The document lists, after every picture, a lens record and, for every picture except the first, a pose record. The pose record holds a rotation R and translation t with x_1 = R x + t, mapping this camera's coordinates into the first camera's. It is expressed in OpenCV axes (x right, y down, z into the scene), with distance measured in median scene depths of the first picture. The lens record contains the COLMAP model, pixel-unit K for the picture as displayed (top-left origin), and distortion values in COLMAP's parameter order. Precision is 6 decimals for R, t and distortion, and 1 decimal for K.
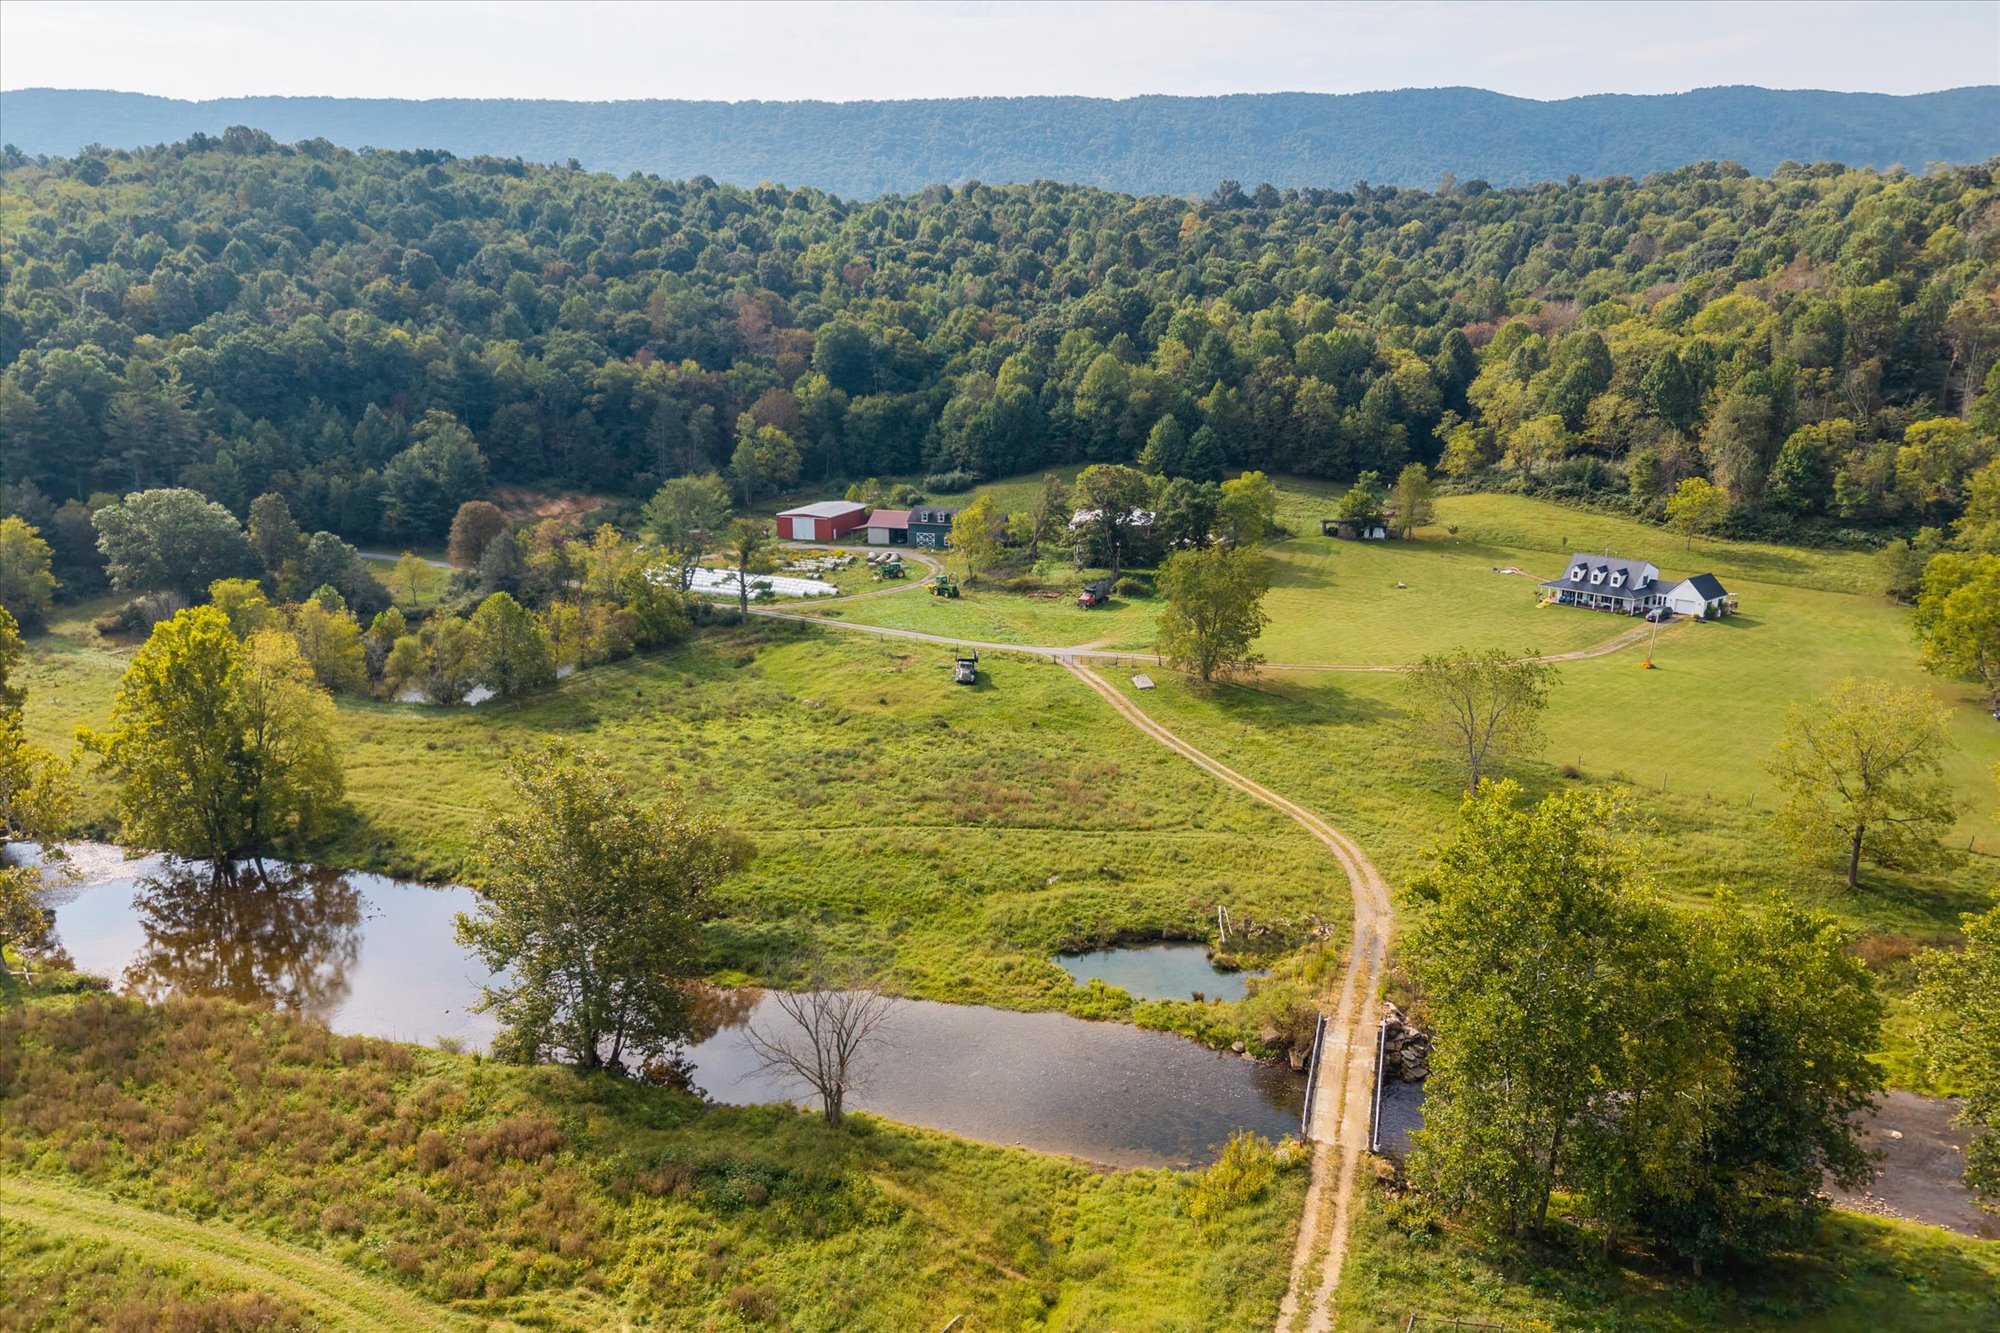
lens RADIAL K [[1332.4, 0, 1001.4], [0, 1332.4, 680.9], [0, 0, 1]] dist [0.059040, -0.087251]
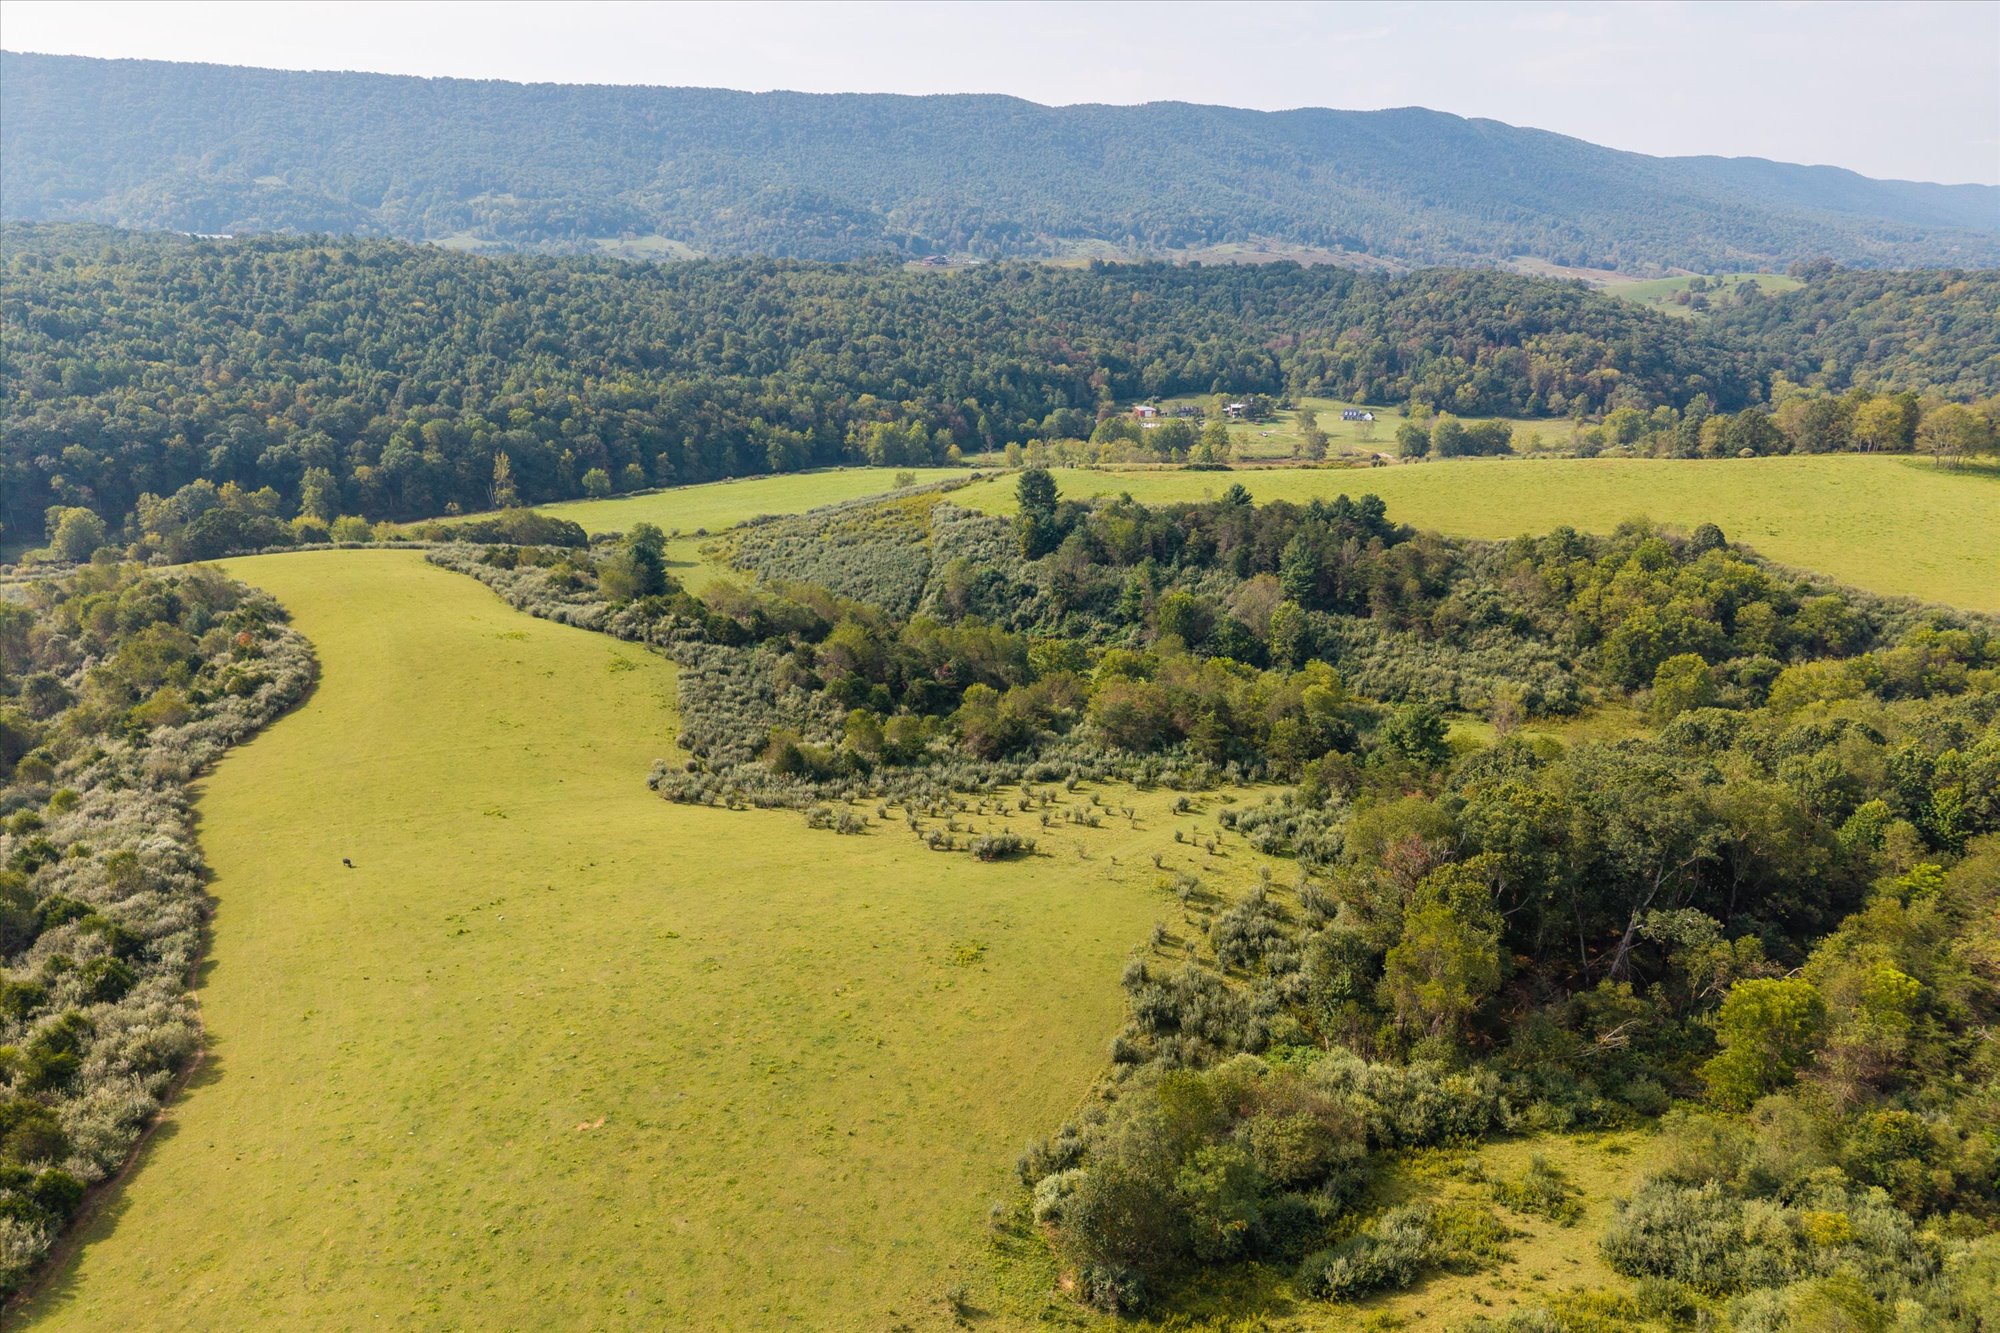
lens RADIAL K [[1344.8, 0, 1000.0], [0, 1344.8, 666.5], [0, 0, 1]] dist [0.018310, -0.017844]
pose [[0.919376, -0.110375, 0.377579, -1.738947], [0.090243, 0.993410, 0.070661, 0.243890], [-0.382889, -0.030890, 0.923278, -1.982288]]
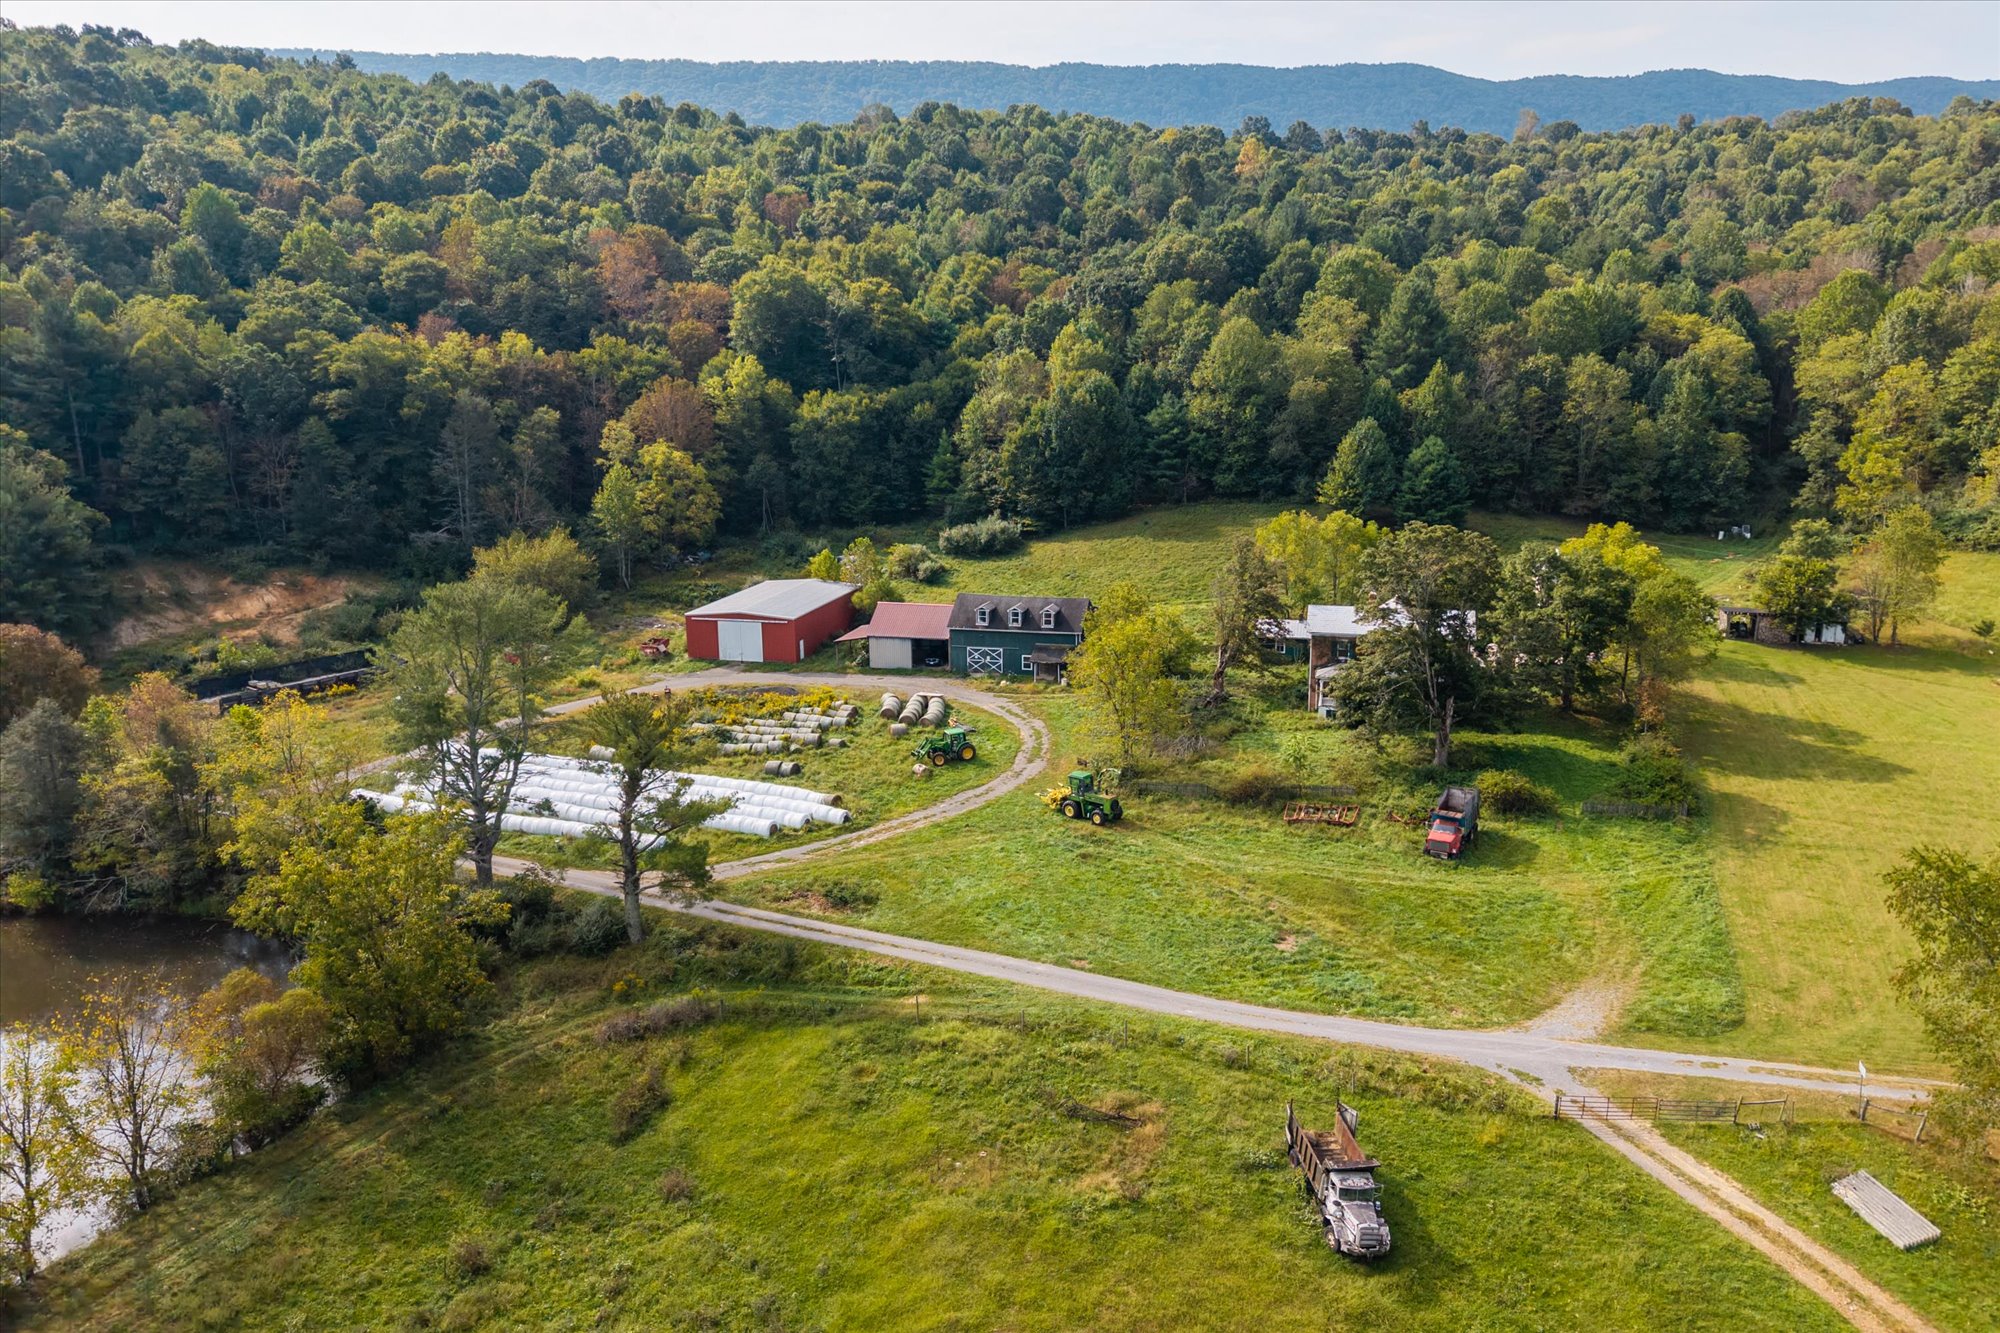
lens RADIAL K [[1450.1, 0, 1093.2], [0, 1450.1, 671.3], [0, 0, 1]] dist [0.068153, -0.121750]
pose [[0.991384, -0.029136, 0.127704, -0.074064], [0.032522, 0.999171, -0.024507, -0.073315], [-0.126884, 0.028449, 0.991509, 0.367631]]
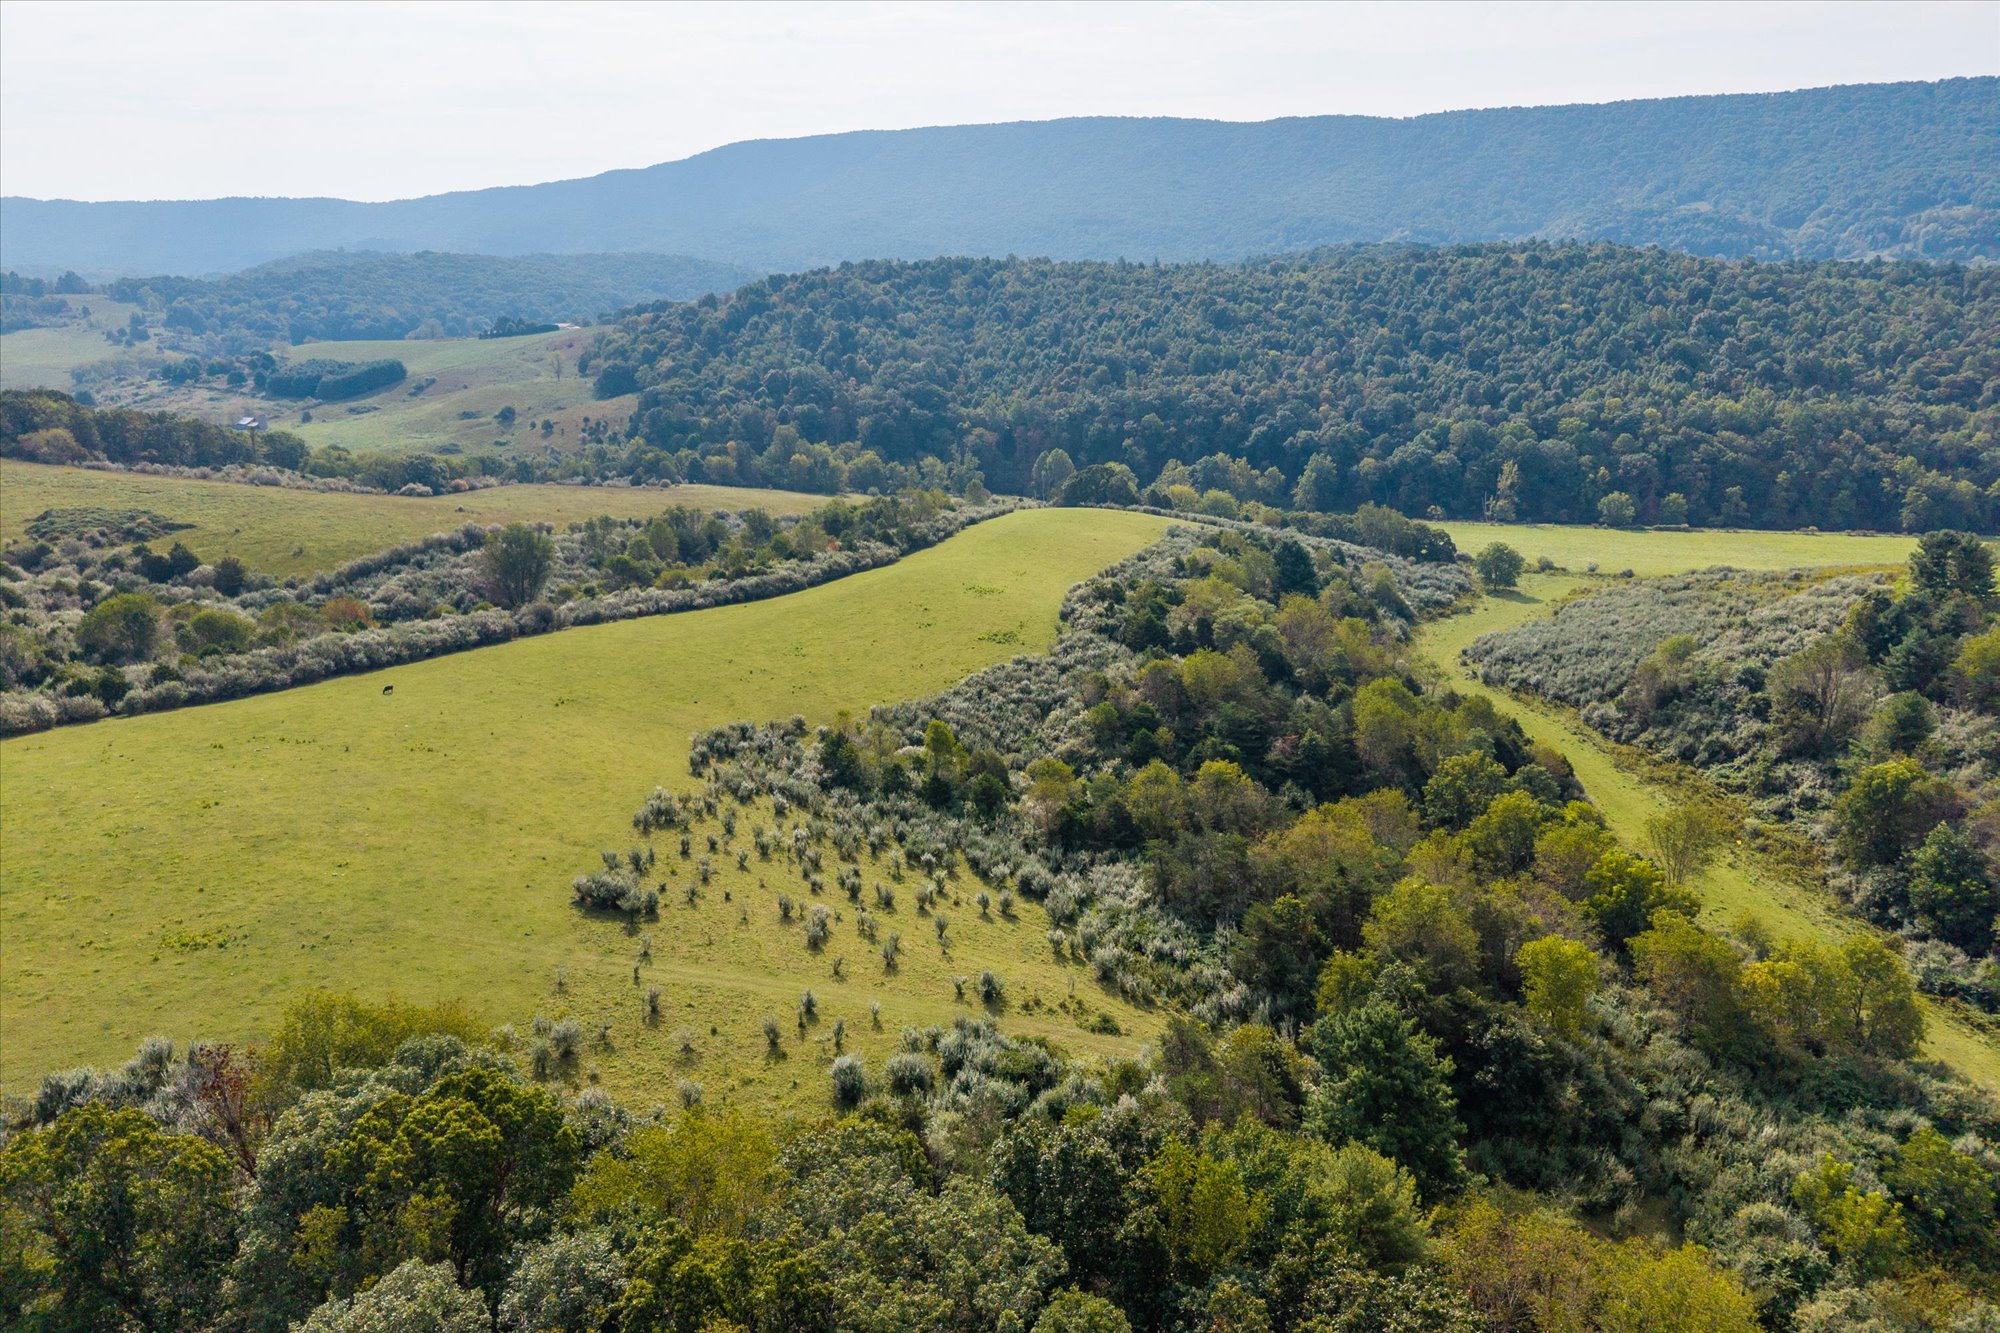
lens RADIAL K [[1337.9, 0, 997.5], [0, 1337.9, 681.5], [0, 0, 1]] dist [0.010901, -0.004067]
pose [[0.824287, 0.157152, -0.543925, -1.136459], [-0.136553, 0.987527, 0.078380, 0.248650], [0.549458, 0.009667, 0.835465, -1.693759]]
